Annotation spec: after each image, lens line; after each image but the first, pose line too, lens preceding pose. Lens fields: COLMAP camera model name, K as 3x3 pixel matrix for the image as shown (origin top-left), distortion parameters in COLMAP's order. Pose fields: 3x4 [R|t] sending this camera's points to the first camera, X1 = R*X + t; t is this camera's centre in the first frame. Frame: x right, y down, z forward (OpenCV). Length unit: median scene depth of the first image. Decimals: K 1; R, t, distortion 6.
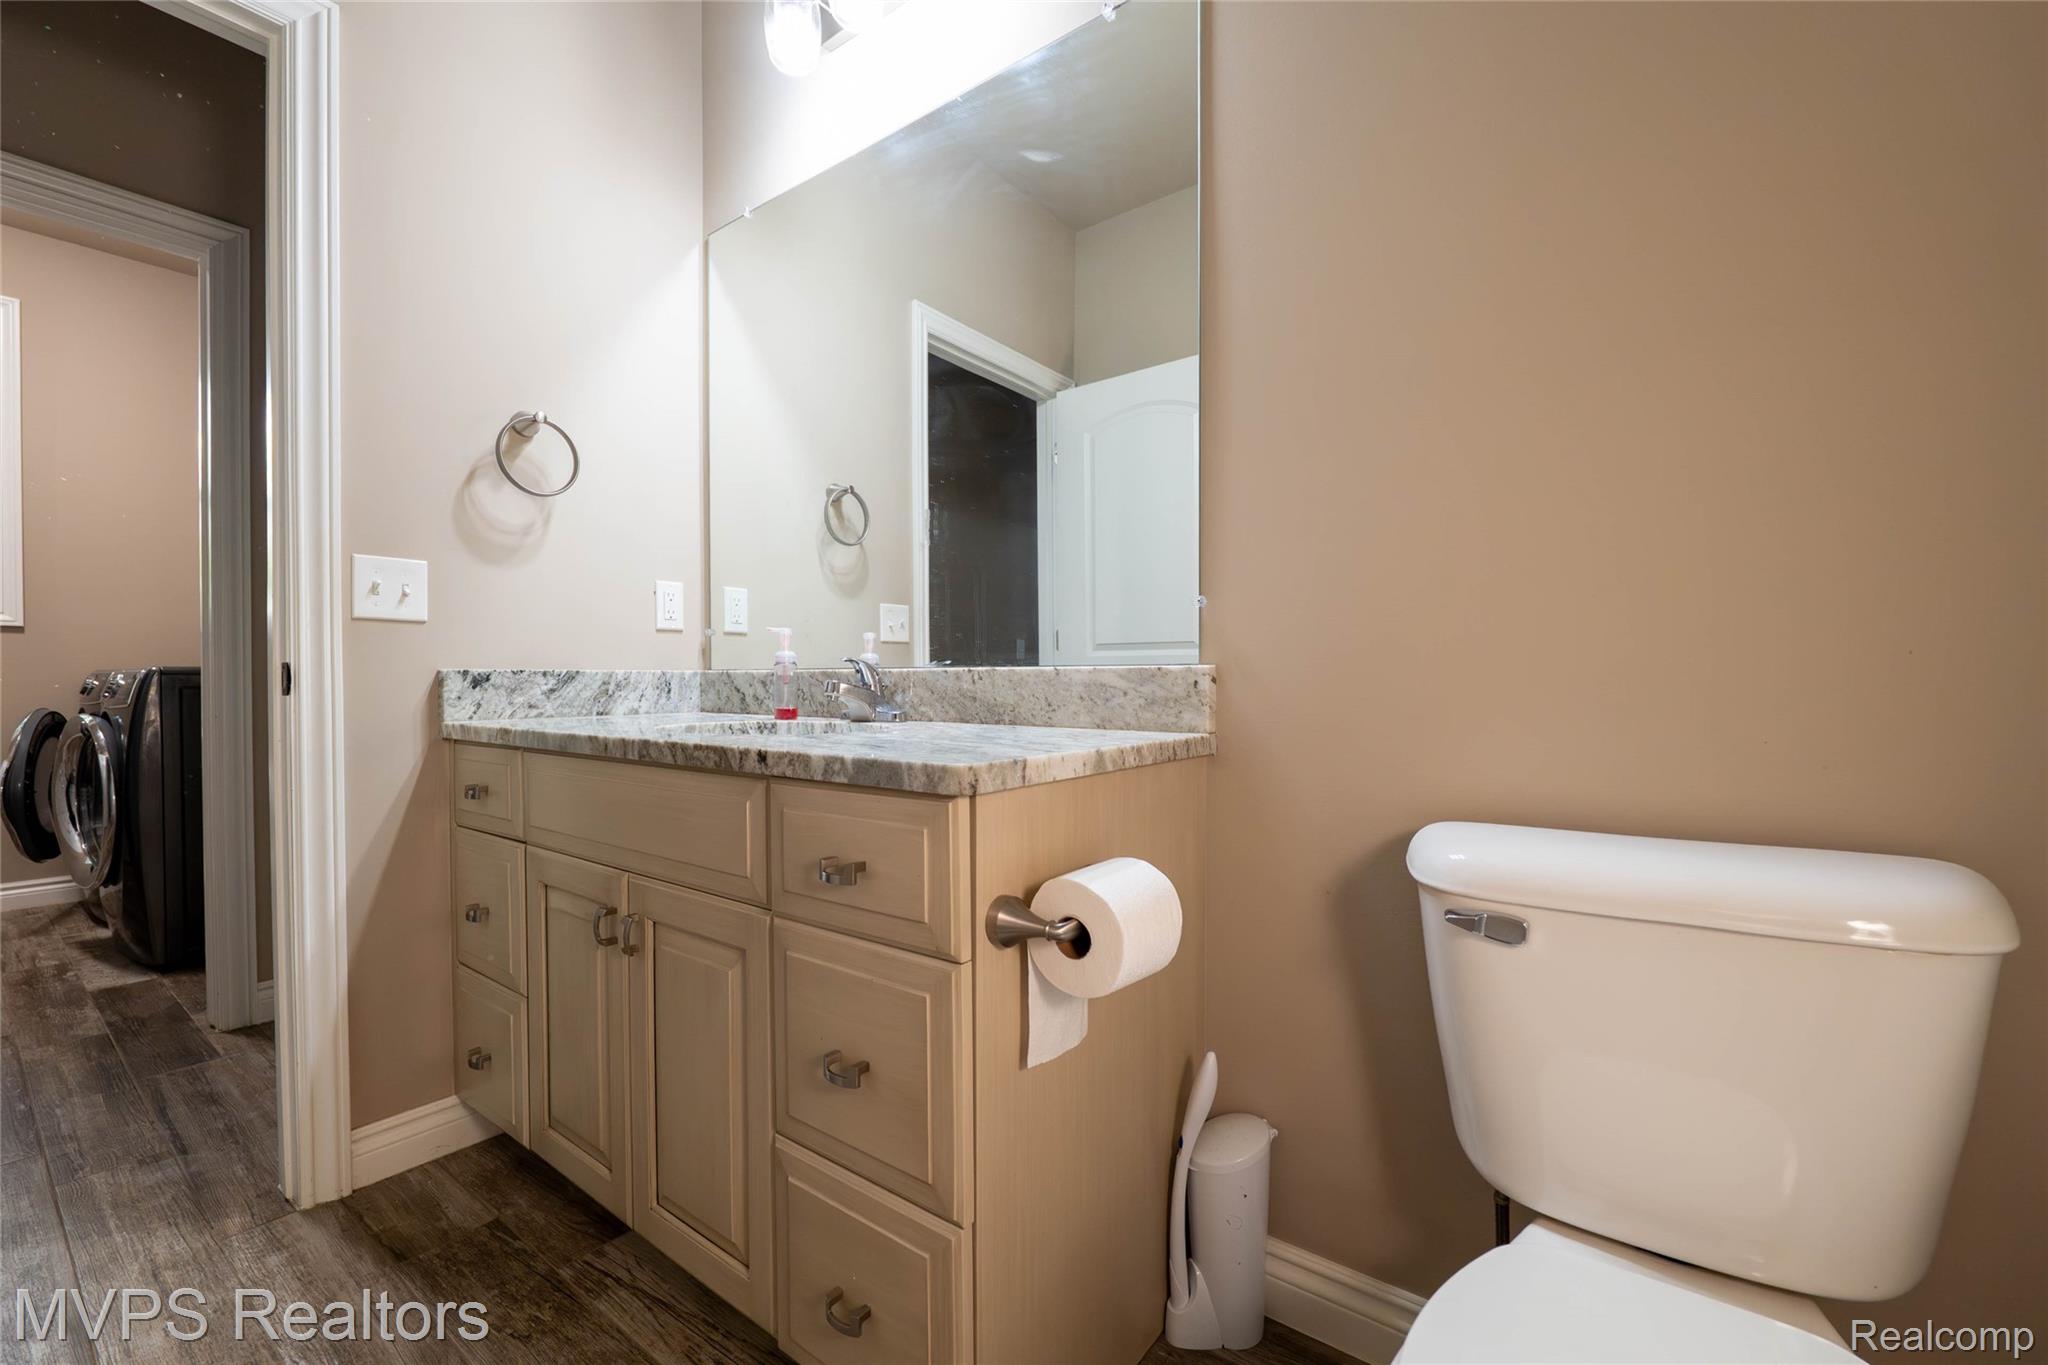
lens RADIAL K [[829.5, 0, 1024.0], [0, 829.5, 682.5], [0, 0, 1]] dist [-0.016097, 0.000000]
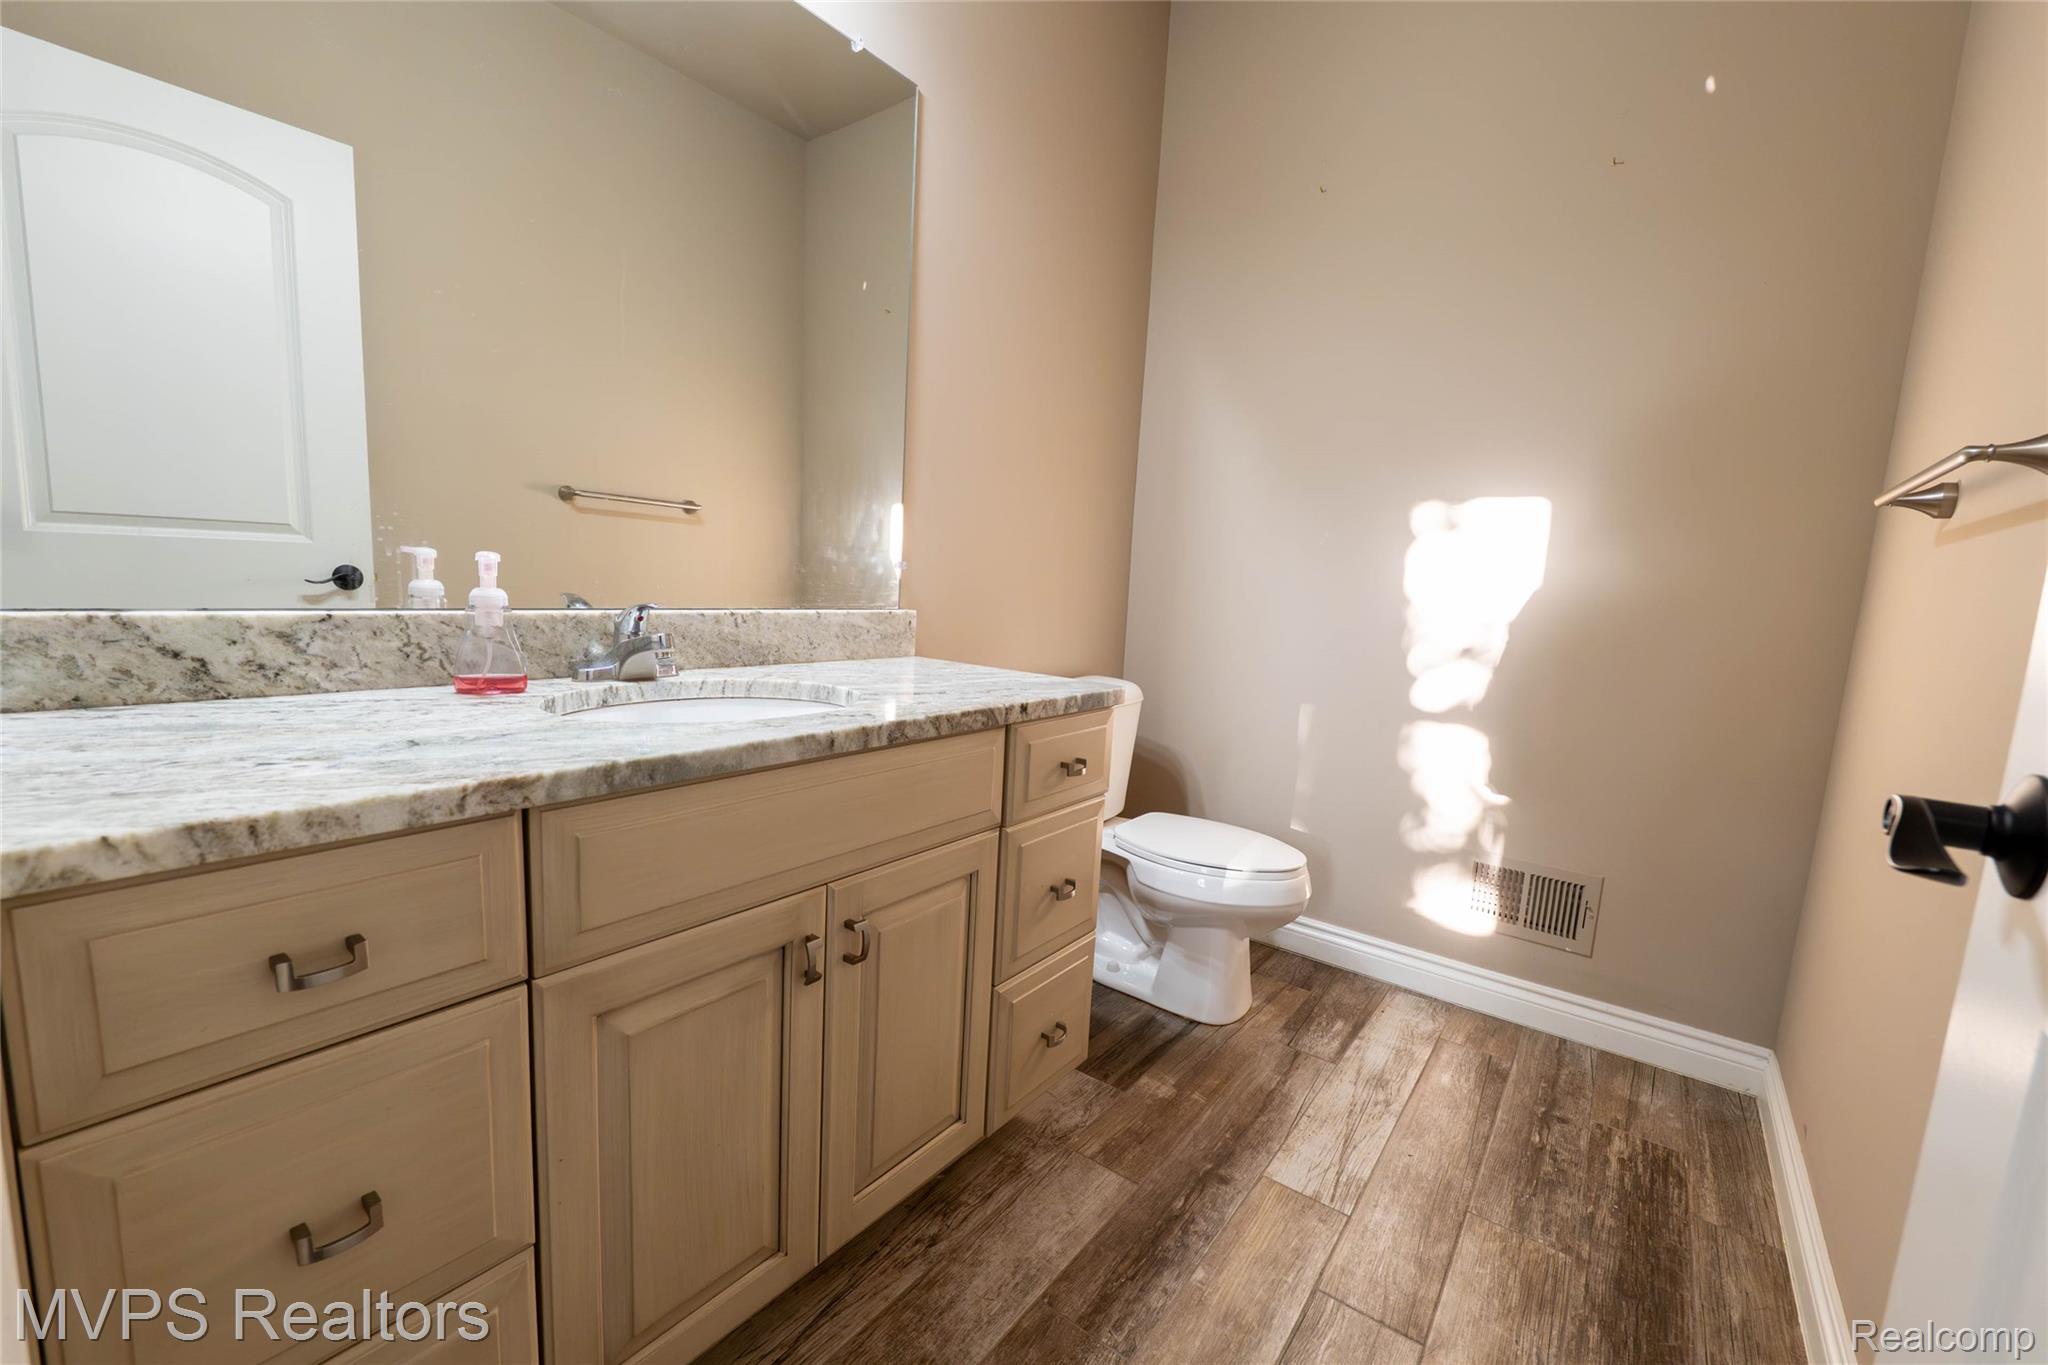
lens RADIAL K [[829.5, 0, 1024.0], [0, 829.5, 682.5], [0, 0, 1]] dist [-0.016097, 0.000000]
pose [[0.012788, -0.126721, 0.991856, -1.153821], [-0.048469, 0.990692, 0.127197, -0.083165], [-0.998743, -0.049701, 0.006527, 0.716592]]
